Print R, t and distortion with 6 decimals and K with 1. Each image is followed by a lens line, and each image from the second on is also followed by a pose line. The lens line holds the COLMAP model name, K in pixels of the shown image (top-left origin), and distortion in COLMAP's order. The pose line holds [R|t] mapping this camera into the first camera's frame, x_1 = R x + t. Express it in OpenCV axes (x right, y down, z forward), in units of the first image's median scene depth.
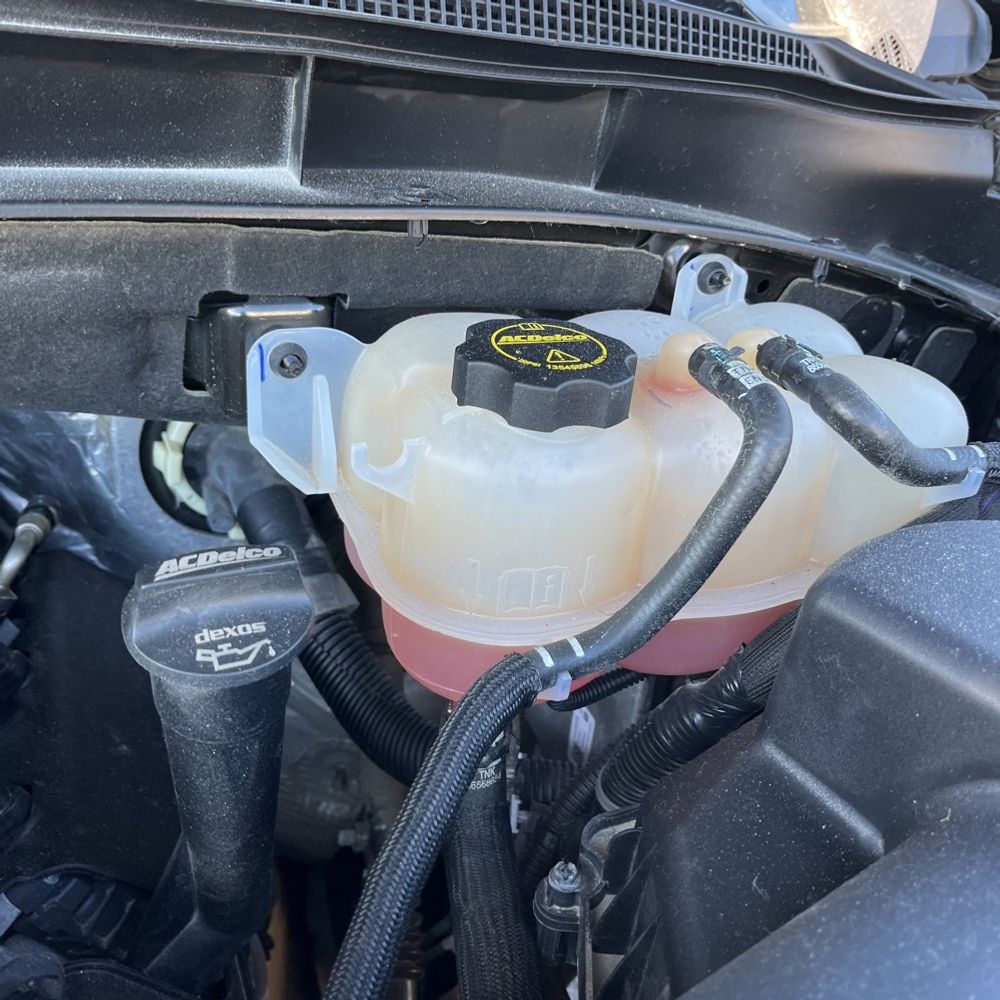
lens RADIAL K [[1018.9, 0, 498.6], [0, 1018.9, 489.9], [0, 0, 1]] dist [0.066844, -0.122140]
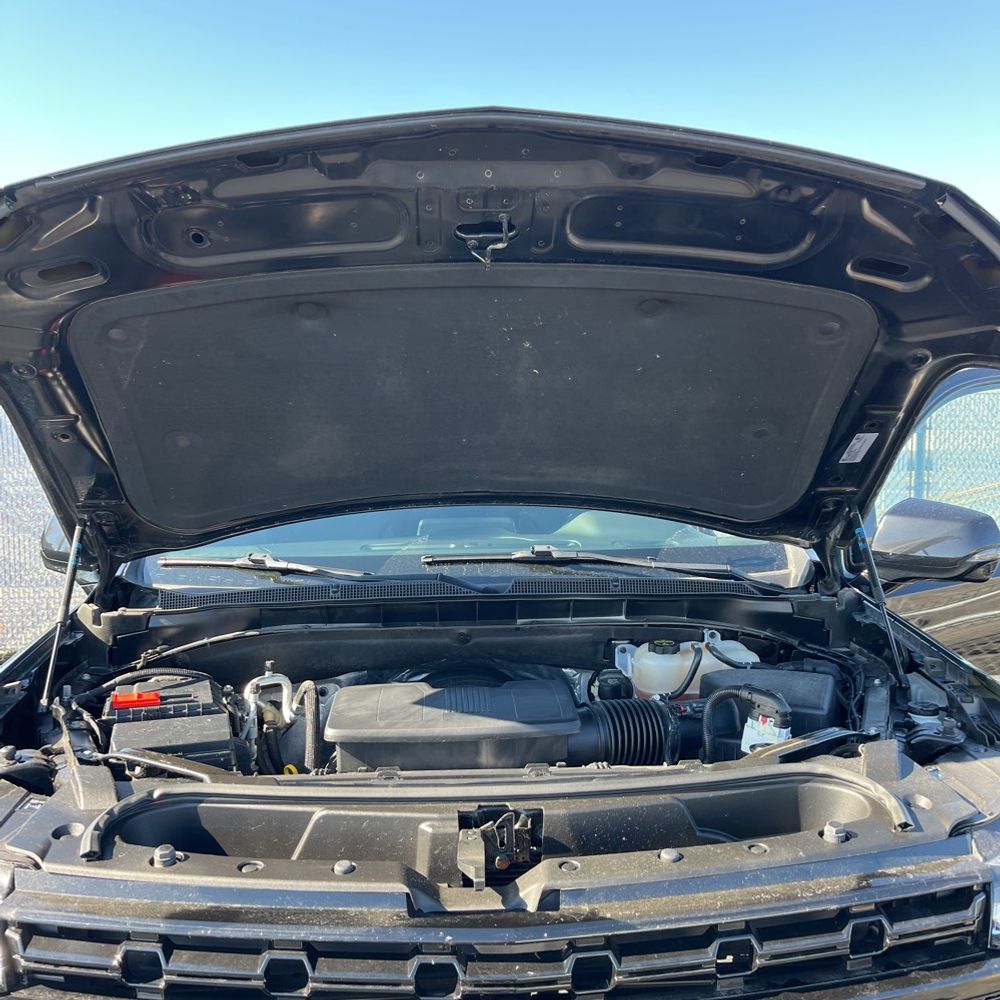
lens RADIAL K [[998.8, 0, 511.1], [0, 998.8, 493.7], [0, 0, 1]] dist [0.018030, 0.026073]
pose [[0.944517, -0.075358, -0.319702, 0.937529], [-0.061773, 0.915206, -0.398225, 1.191756], [0.322602, 0.395879, 0.859772, -3.855290]]
